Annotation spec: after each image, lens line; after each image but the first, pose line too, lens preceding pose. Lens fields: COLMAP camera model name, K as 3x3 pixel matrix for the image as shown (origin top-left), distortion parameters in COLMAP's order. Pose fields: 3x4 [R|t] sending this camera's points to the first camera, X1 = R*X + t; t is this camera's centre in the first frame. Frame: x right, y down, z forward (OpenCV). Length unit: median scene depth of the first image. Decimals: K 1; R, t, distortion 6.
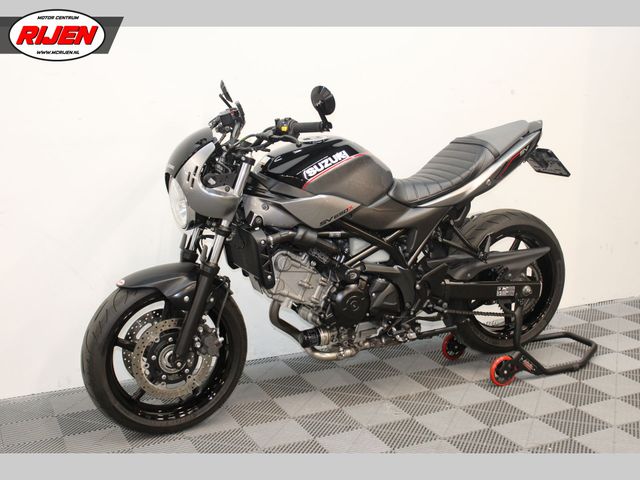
lens RADIAL K [[829.0, 0, 320.0], [0, 829.0, 240.0], [0, 0, 1]] dist [-0.020850, 0.006019]
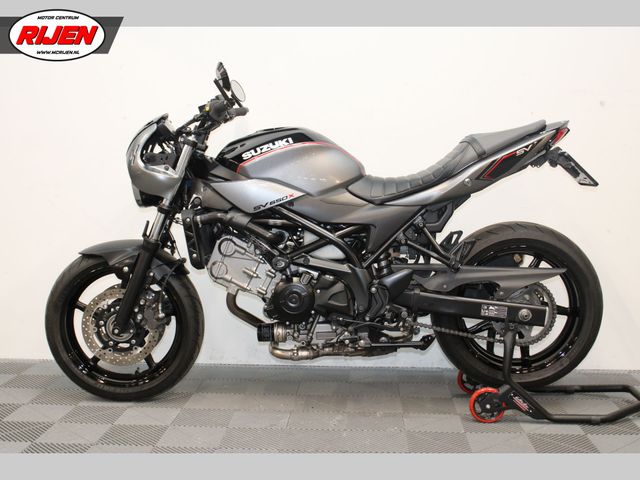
lens RADIAL K [[809.2, 0, 320.0], [0, 809.2, 240.0], [0, 0, 1]] dist [-0.014490, -0.016234]
pose [[0.879722, 0.058161, -0.471918, 0.500116], [-0.107324, 0.991167, -0.077912, 0.079925], [0.463218, 0.119189, 0.878193, 0.181017]]
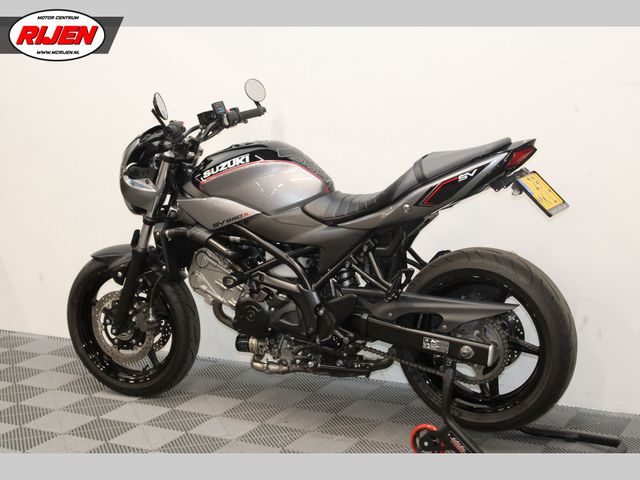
lens RADIAL K [[1127.5, 0, 320.0], [0, 1127.5, 240.0], [0, 0, 1]] dist [0.122271, 0.047491]
pose [[0.600238, 0.135244, -0.788304, 1.110633], [-0.145026, 0.987666, 0.059020, -0.097333], [0.786563, 0.078899, 0.612449, 0.241762]]
